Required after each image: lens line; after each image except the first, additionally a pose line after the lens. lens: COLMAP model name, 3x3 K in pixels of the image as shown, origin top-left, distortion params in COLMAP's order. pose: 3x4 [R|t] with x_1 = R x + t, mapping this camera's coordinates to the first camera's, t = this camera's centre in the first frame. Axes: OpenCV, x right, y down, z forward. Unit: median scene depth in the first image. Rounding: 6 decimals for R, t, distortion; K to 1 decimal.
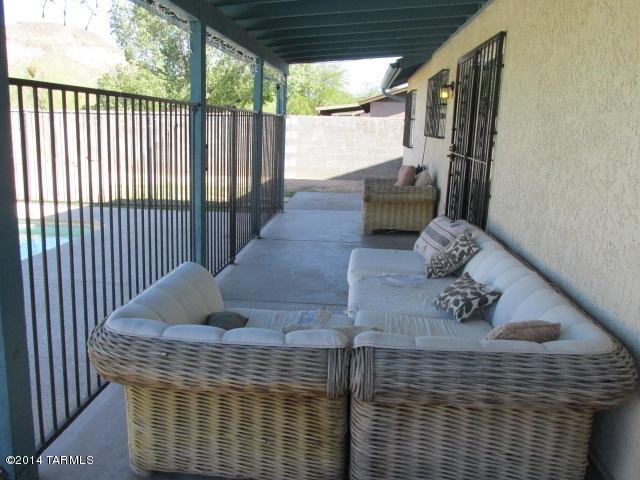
lens RADIAL K [[530.2, 0, 320.0], [0, 530.2, 240.0], [0, 0, 1]] dist [-0.022724, 0.001668]
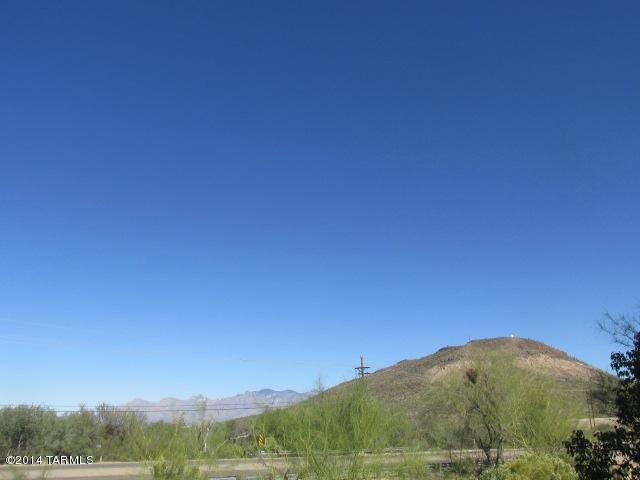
lens RADIAL K [[530.2, 0, 320.0], [0, 530.2, 240.0], [0, 0, 1]] dist [-0.022724, 0.001668]
pose [[0.712882, -0.264286, -0.649579, -0.334702], [-0.125832, 0.863032, -0.489226, -0.188383], [0.689903, 0.430498, 0.581984, 0.676444]]
